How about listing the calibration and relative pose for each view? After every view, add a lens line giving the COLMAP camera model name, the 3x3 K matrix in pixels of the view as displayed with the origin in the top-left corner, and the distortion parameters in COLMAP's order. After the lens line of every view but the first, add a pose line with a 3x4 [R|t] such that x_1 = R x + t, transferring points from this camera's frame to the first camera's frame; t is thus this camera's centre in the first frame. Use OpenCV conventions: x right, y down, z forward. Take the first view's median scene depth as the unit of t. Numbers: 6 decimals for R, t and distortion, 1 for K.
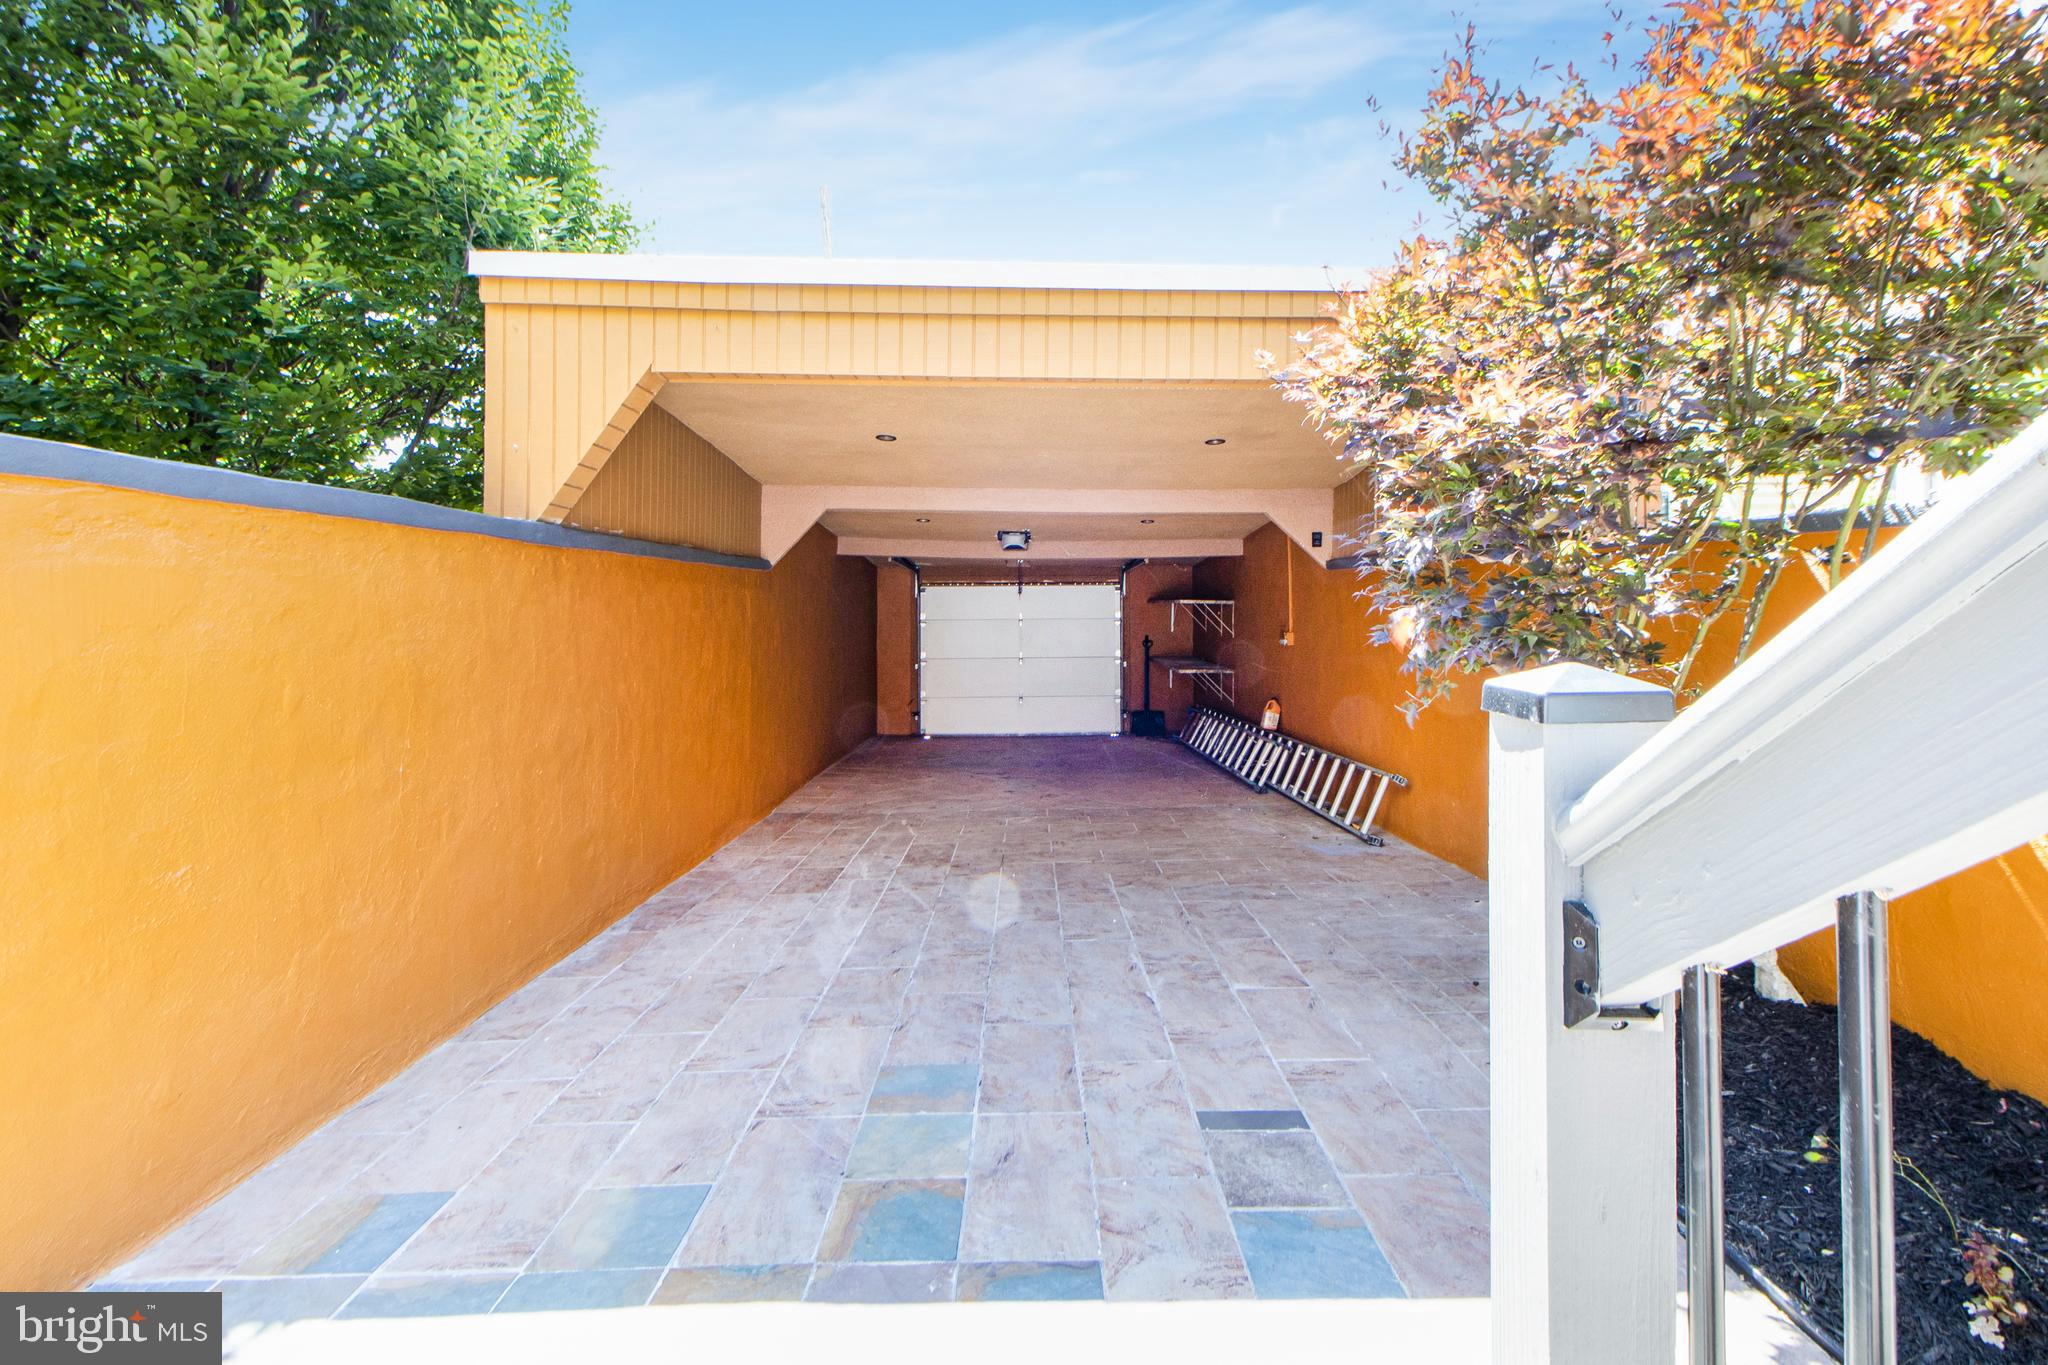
lens RADIAL K [[941.2, 0, 1053.1], [0, 941.2, 619.0], [0, 0, 1]] dist [0.021055, -0.010484]
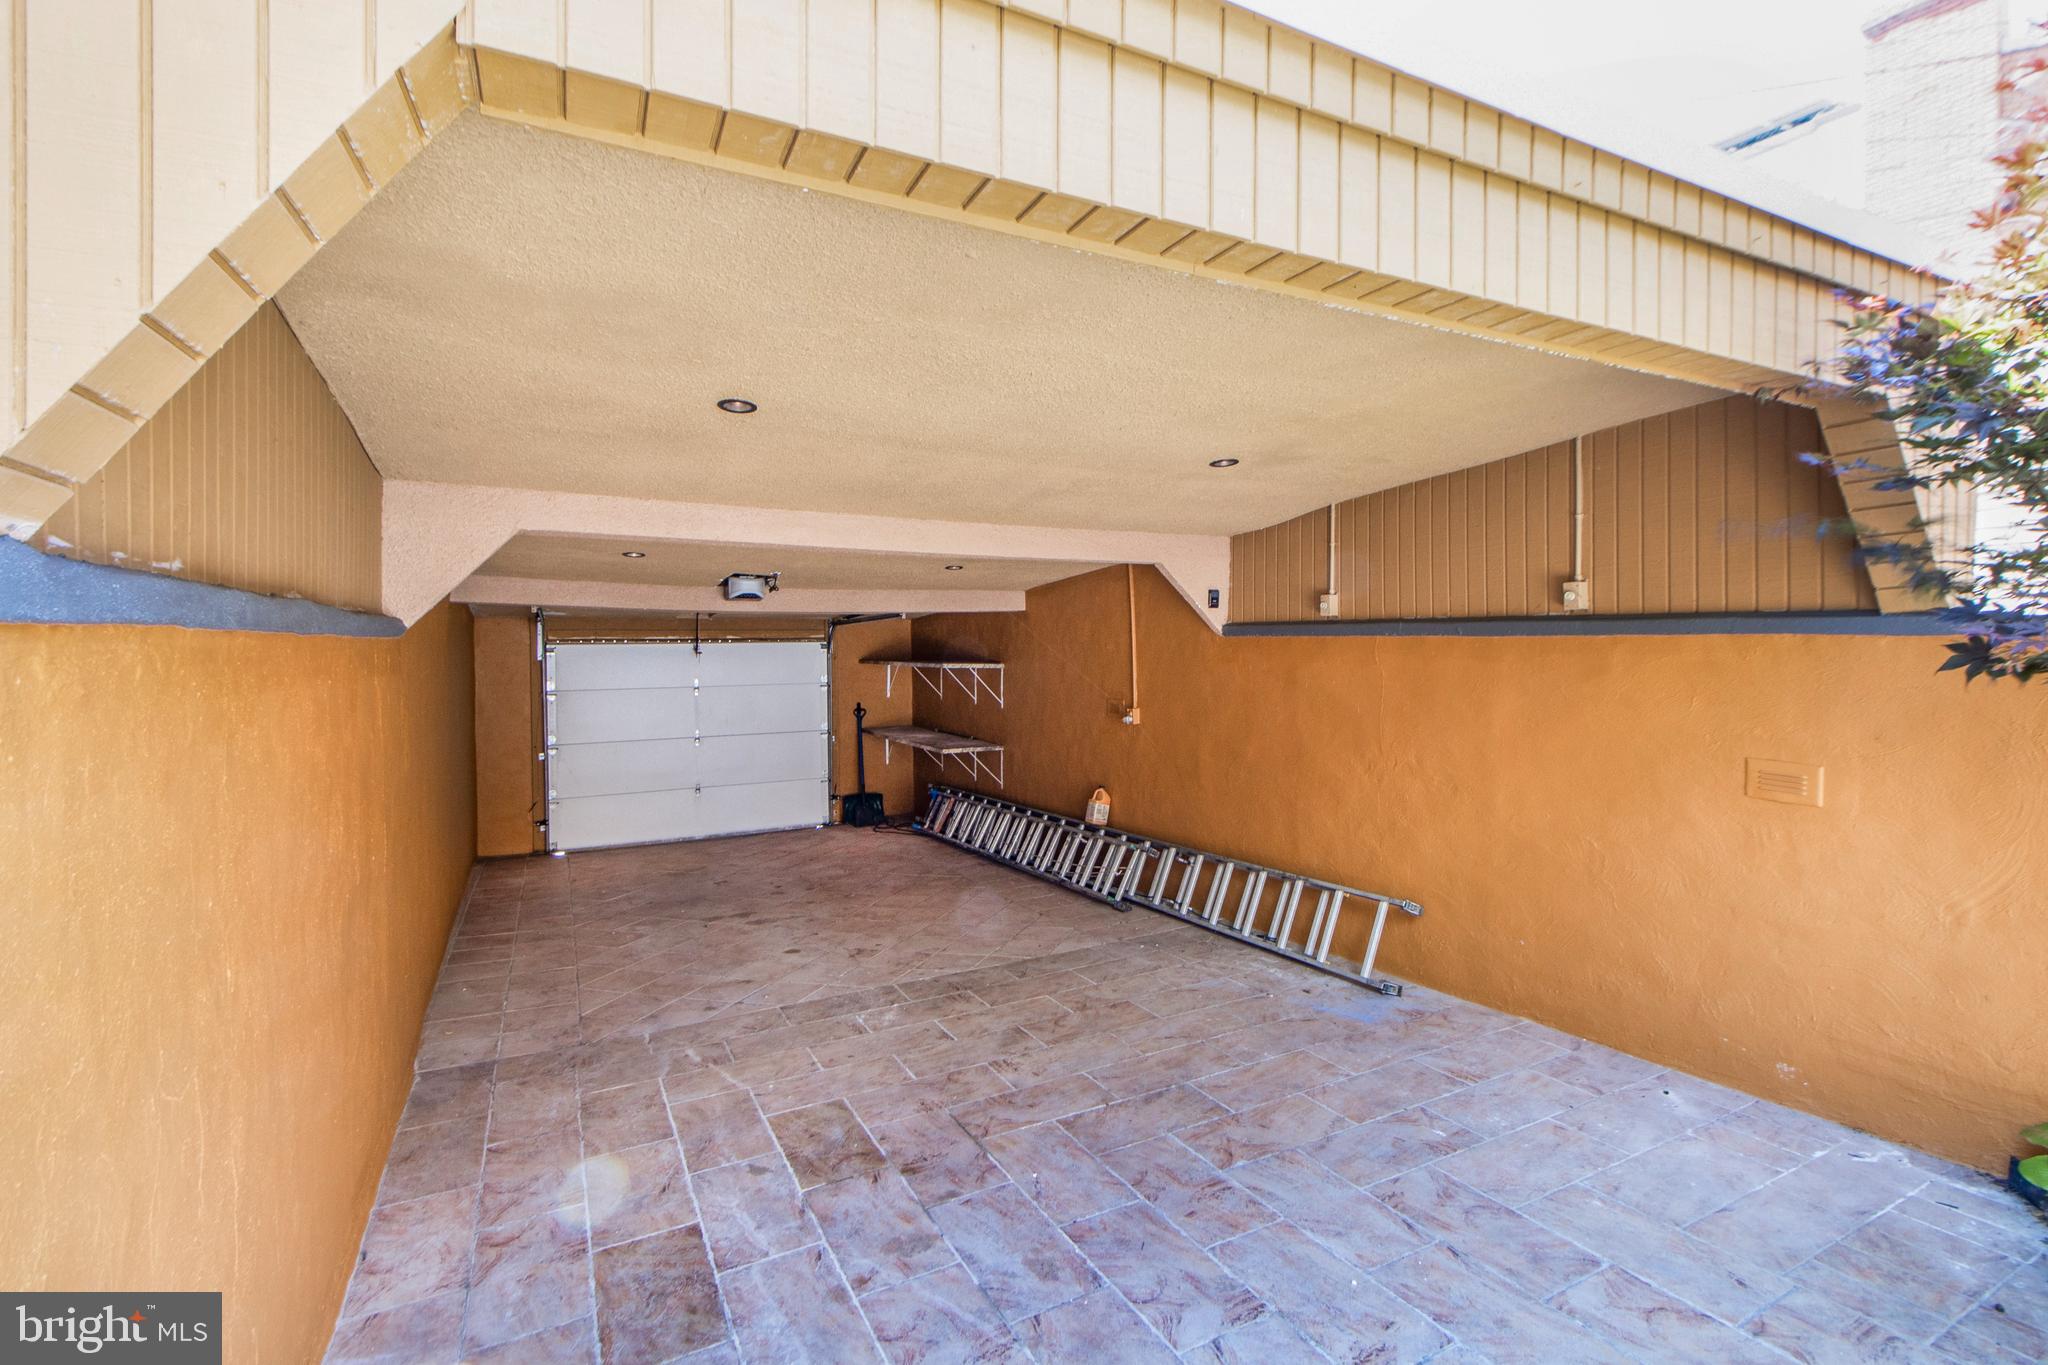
lens RADIAL K [[927.1, 0, 1027.6], [0, 927.1, 670.9], [0, 0, 1]] dist [0.023724, -0.009577]
pose [[0.898947, -0.017507, 0.437708, -0.129108], [0.012485, 0.999819, 0.014350, -0.021362], [-0.437880, -0.007435, 0.899003, 0.212915]]
